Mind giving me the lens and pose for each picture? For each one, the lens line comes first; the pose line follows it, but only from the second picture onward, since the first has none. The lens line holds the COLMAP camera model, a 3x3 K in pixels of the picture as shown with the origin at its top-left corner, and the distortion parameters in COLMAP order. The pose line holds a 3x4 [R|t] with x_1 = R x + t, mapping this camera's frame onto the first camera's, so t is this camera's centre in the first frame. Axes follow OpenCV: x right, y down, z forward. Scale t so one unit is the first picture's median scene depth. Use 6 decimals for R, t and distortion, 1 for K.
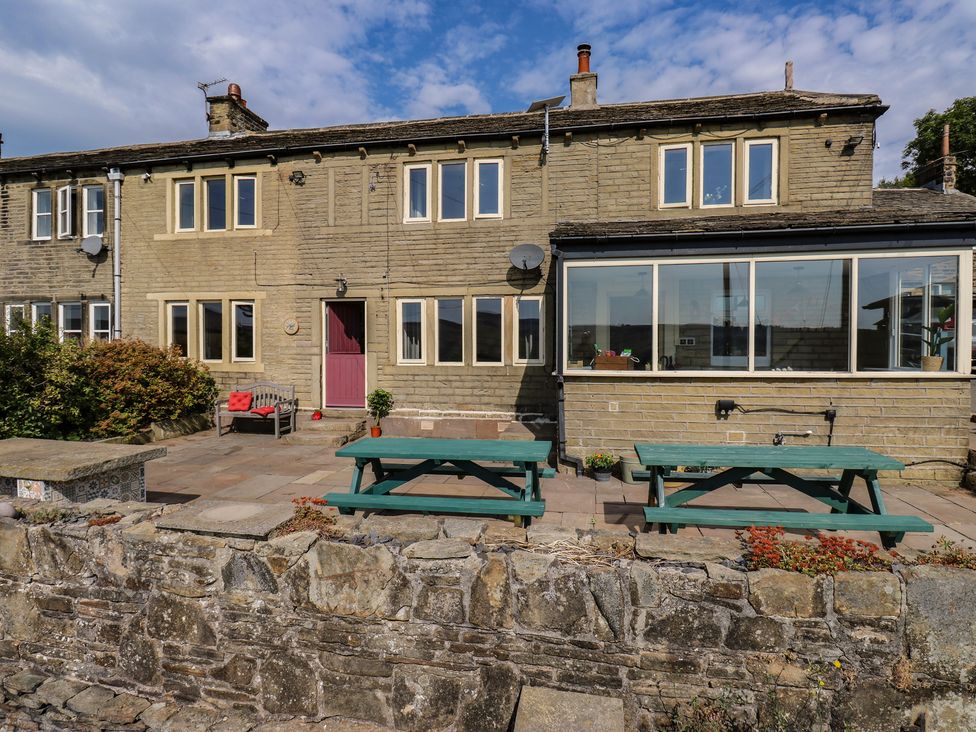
lens RADIAL K [[528.4, 0, 495.9], [0, 528.4, 361.5], [0, 0, 1]] dist [-0.001541, -0.014533]
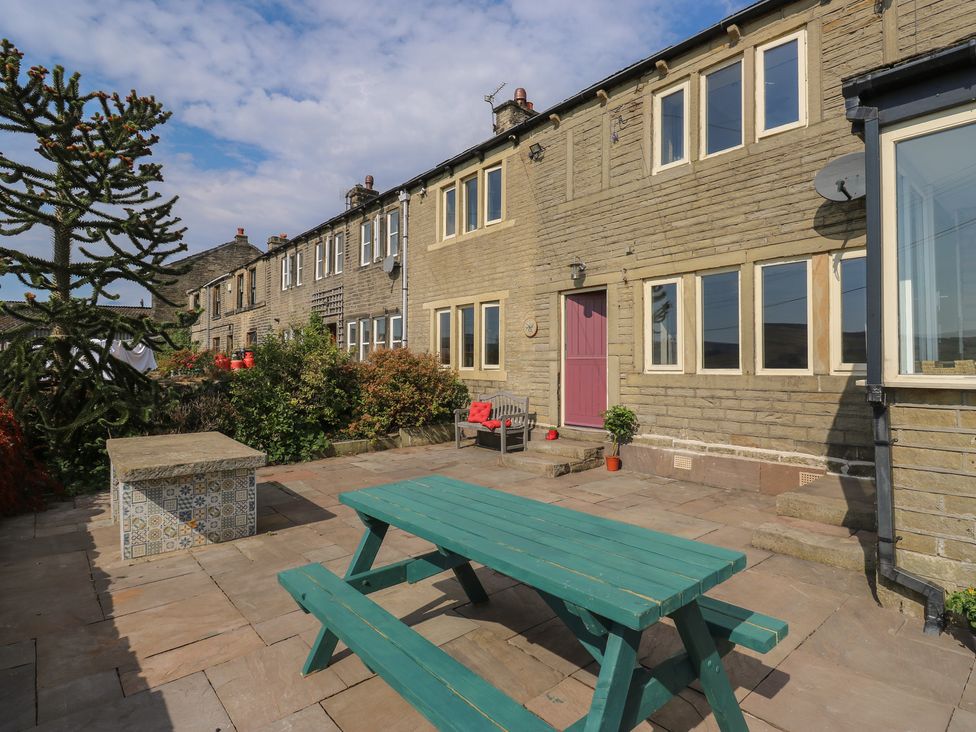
lens RADIAL K [[528.4, 0, 481.7], [0, 528.4, 362.5], [0, 0, 1]] dist [-0.001541, -0.014533]
pose [[0.772696, -0.004046, -0.634763, 0.098314], [-0.018528, 0.999410, -0.028924, 0.016940], [0.634506, 0.034111, 0.772165, 0.305435]]
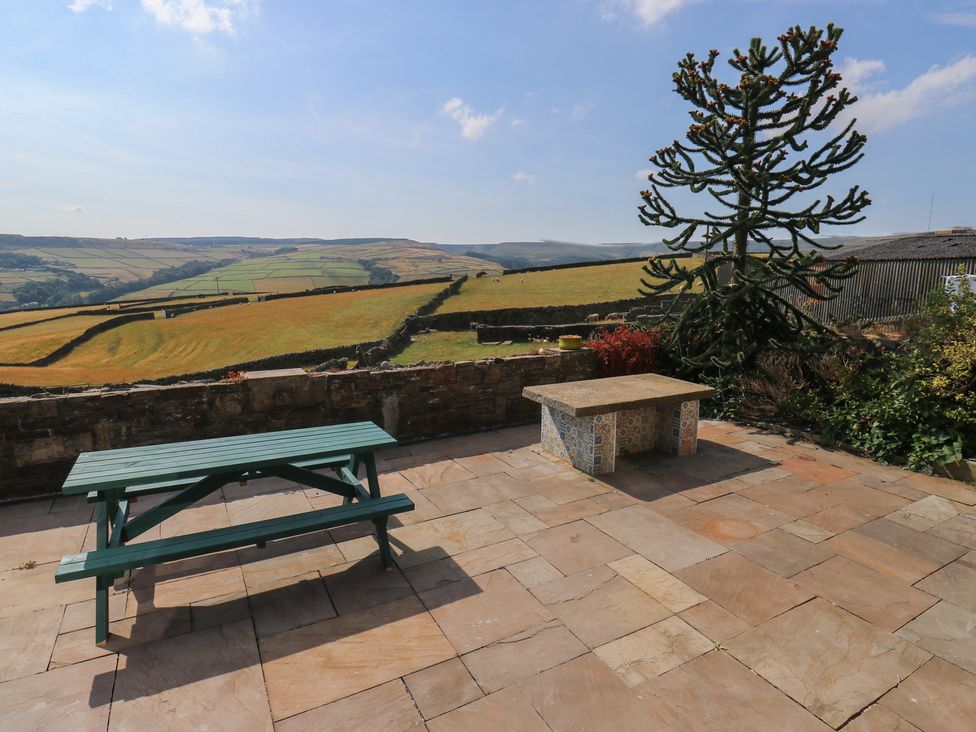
lens RADIAL K [[528.4, 0, 491.9], [0, 528.4, 359.2], [0, 0, 1]] dist [-0.001541, -0.014533]
pose [[-0.769203, 0.100877, -0.630992, 0.048347], [-0.016016, 0.984107, 0.176854, -0.043584], [0.638804, 0.146143, -0.755362, 0.836057]]
